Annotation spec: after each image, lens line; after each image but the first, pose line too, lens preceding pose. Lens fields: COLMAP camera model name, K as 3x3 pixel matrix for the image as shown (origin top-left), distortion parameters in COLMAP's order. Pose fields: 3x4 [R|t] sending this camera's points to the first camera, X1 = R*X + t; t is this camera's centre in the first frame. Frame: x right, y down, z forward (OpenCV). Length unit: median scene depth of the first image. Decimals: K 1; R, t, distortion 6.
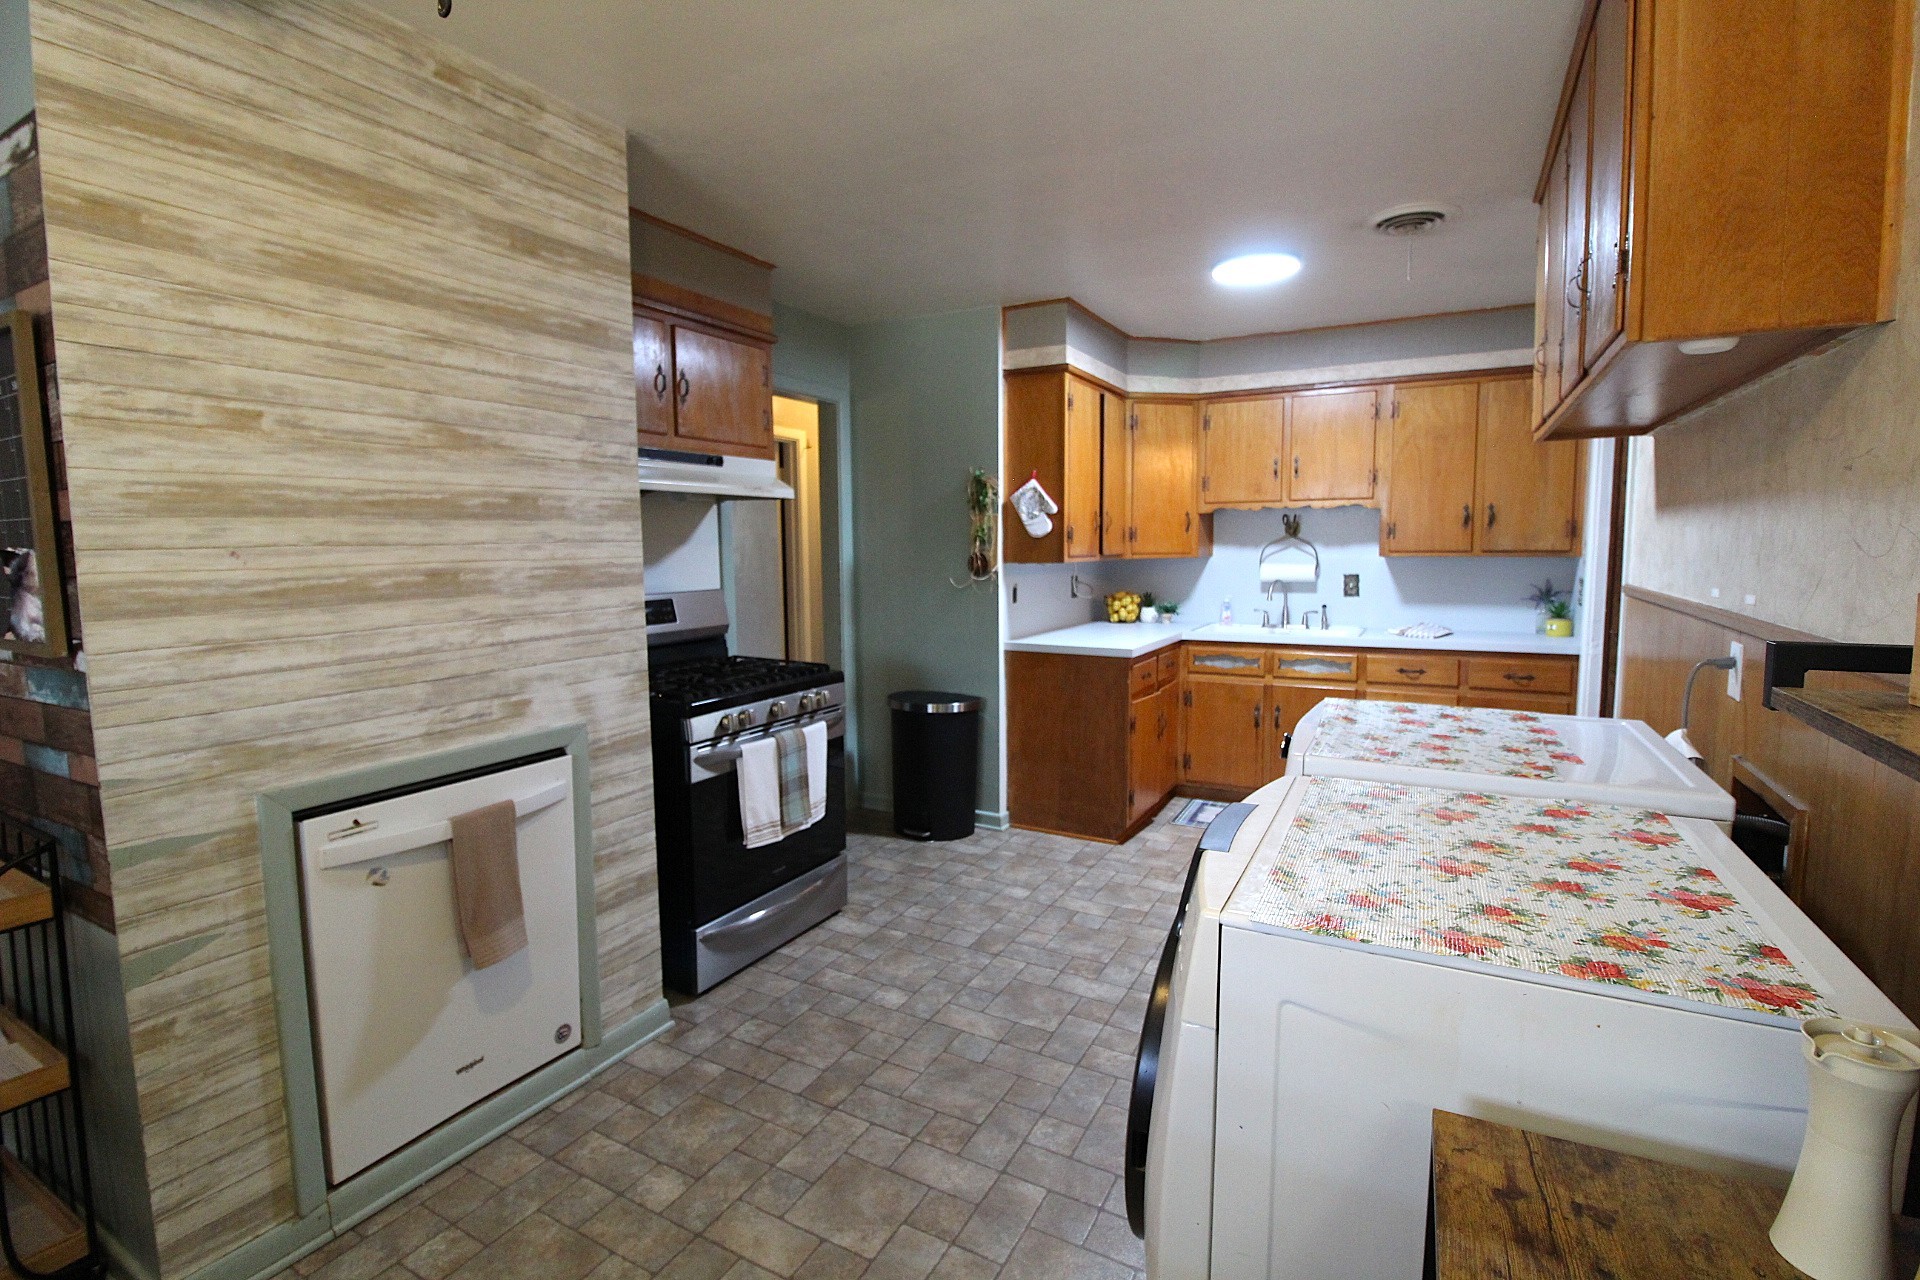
lens RADIAL K [[889.7, 0, 954.8], [0, 889.7, 629.5], [0, 0, 1]] dist [-0.008588, -0.008060]
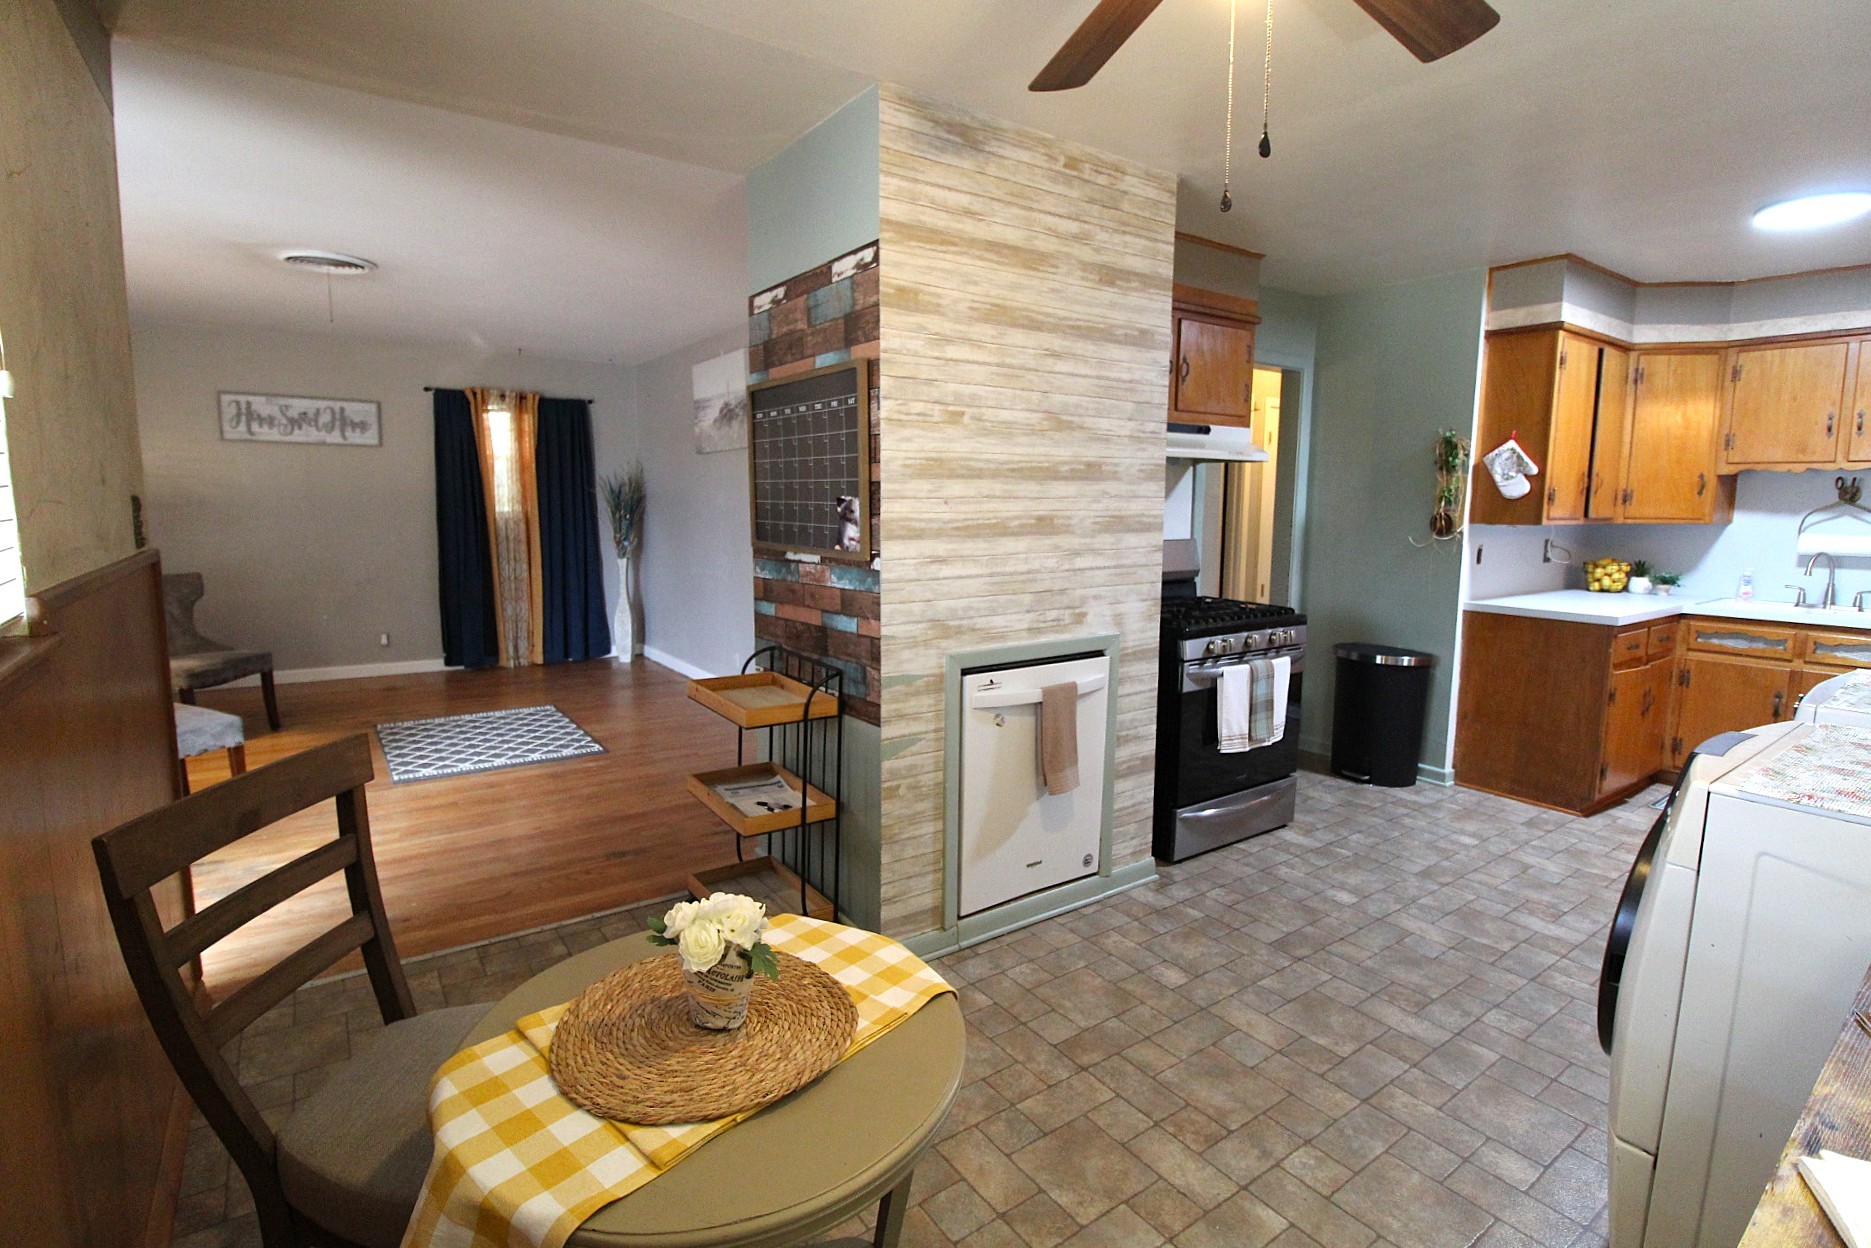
lens RADIAL K [[892.8, 0, 931.1], [0, 892.8, 612.2], [0, 0, 1]] dist [-0.002221, -0.012901]
pose [[0.898090, 0.069369, -0.434306, -0.065281], [-0.056628, 0.997502, 0.042225, 0.023471], [0.436150, -0.013327, 0.899775, -0.238730]]
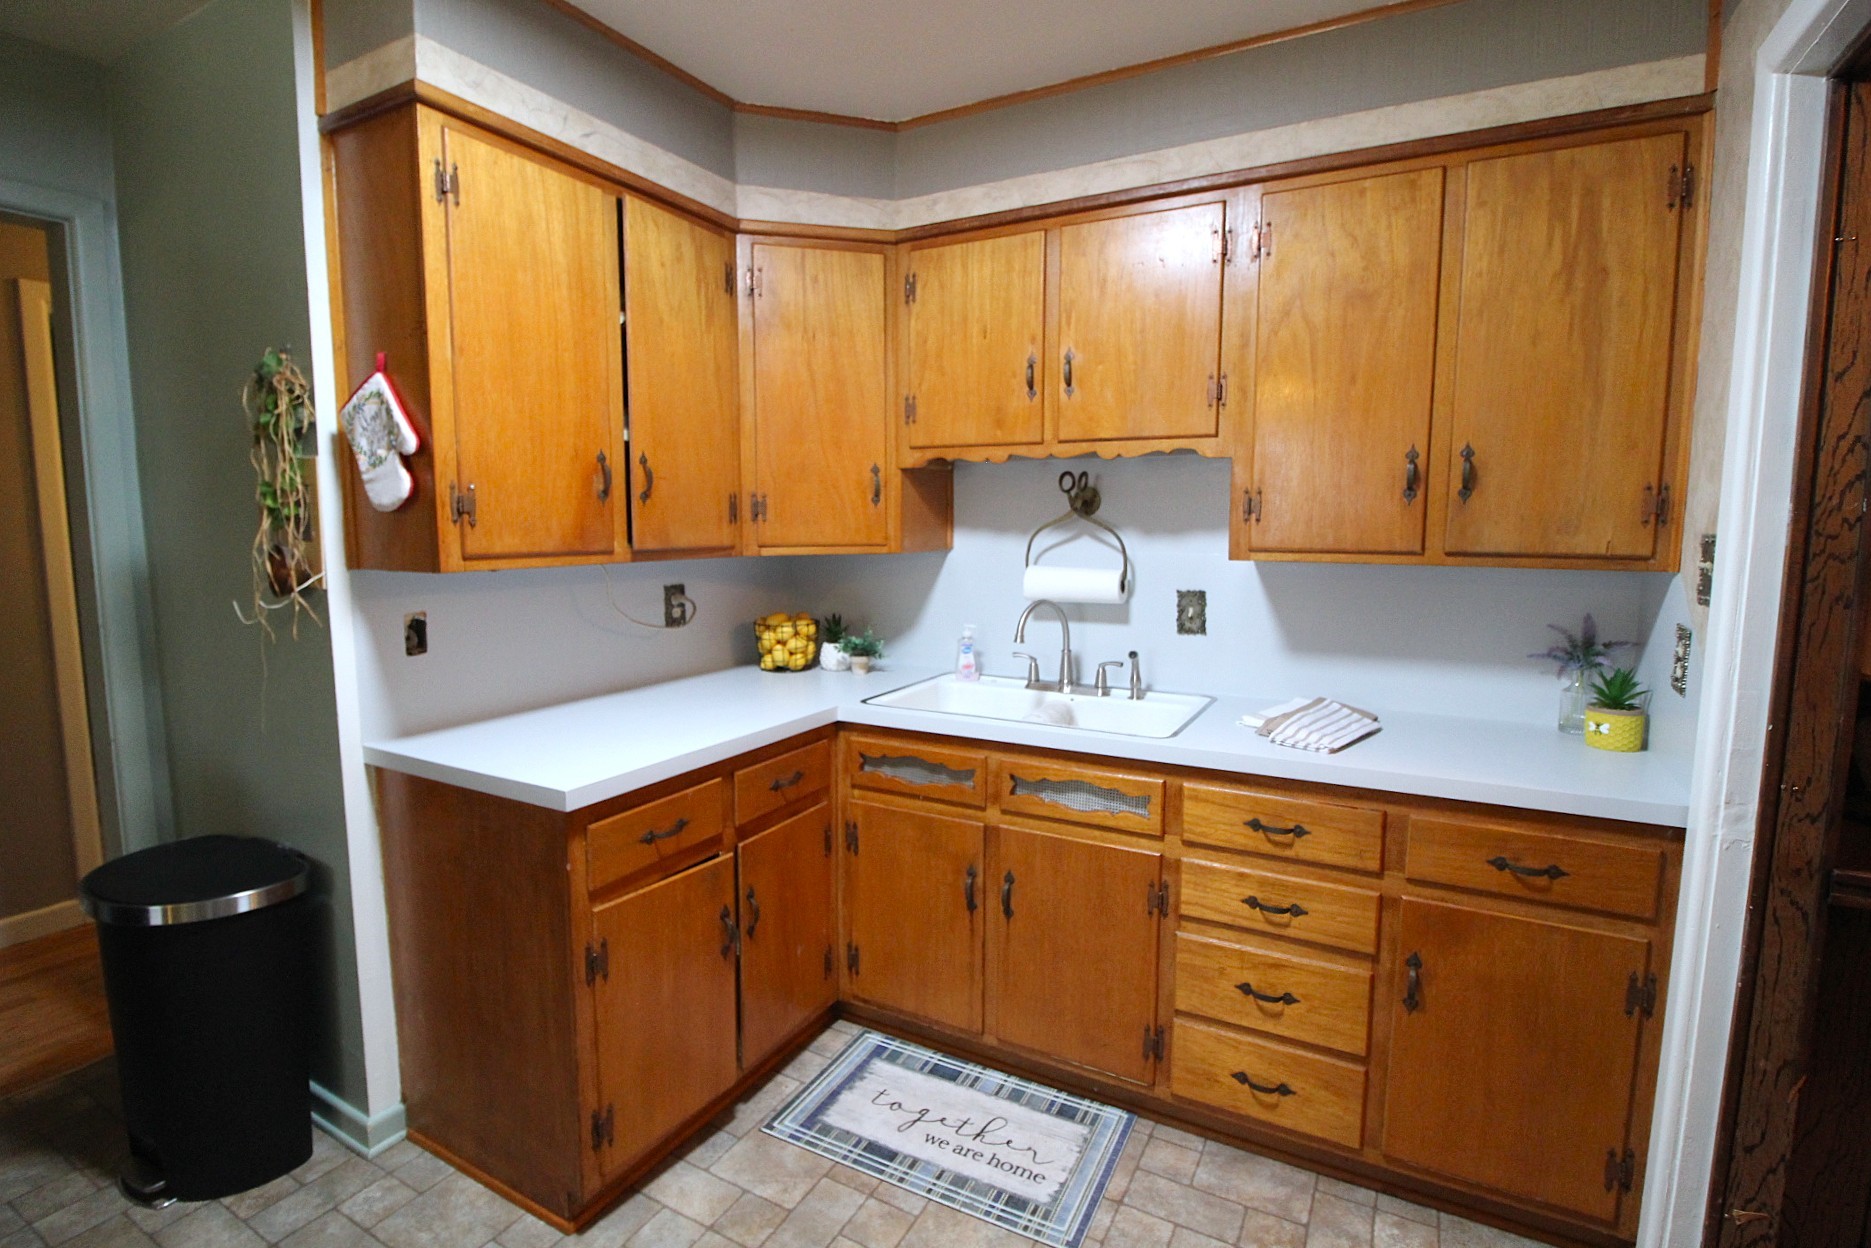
lens RADIAL K [[887.8, 0, 931.9], [0, 887.8, 616.8], [0, 0, 1]] dist [-0.010929, -0.006015]
pose [[0.999930, 0.011786, -0.000534, 0.463936], [-0.011777, 0.999815, 0.015188, -0.082770], [0.000713, -0.015181, 0.999885, 0.763100]]
